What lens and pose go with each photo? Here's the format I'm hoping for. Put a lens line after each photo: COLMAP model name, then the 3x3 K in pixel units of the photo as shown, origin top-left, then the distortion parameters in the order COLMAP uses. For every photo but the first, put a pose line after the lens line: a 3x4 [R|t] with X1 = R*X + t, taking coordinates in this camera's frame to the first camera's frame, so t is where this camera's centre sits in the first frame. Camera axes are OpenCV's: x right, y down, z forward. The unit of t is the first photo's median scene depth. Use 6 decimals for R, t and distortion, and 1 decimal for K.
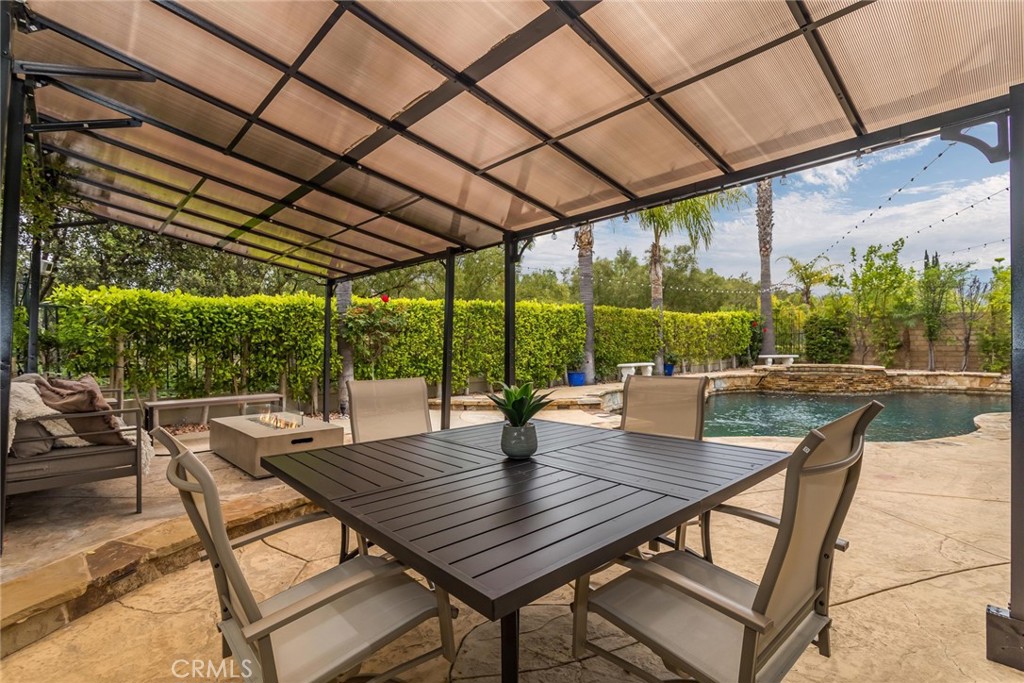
lens RADIAL K [[481.6, 0, 512.0], [0, 481.6, 341.5], [0, 0, 1]] dist [0.000681, 0.001639]
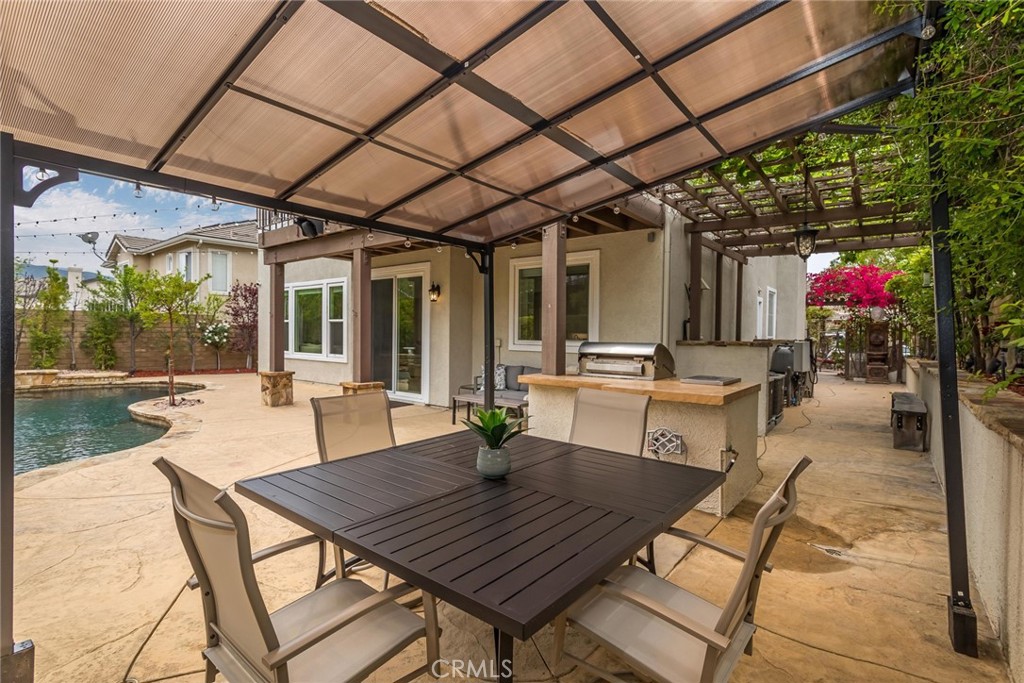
lens RADIAL K [[477.7, 0, 509.1], [0, 477.7, 339.8], [0, 0, 1]] dist [0.001672, 0.000922]
pose [[-0.154513, -0.000152, 0.987991, -0.173758], [-0.014125, 0.999898, -0.002055, -0.010687], [-0.987890, -0.014273, -0.154500, 0.186705]]
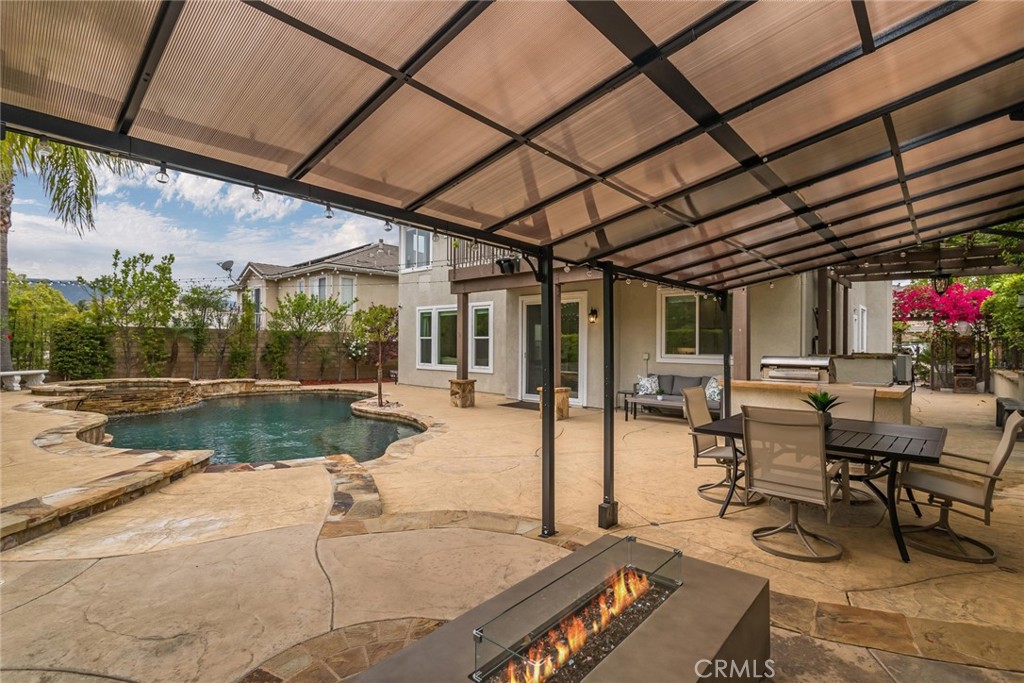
lens RADIAL K [[478.3, 0, 512.0], [0, 478.3, 341.5], [0, 0, 1]] dist [0.000888, 0.000034]
pose [[-0.082408, 0.023066, 0.996332, -0.319248], [-0.011944, 0.999637, -0.024130, -0.010548], [-0.996527, -0.013889, -0.082102, 0.412558]]
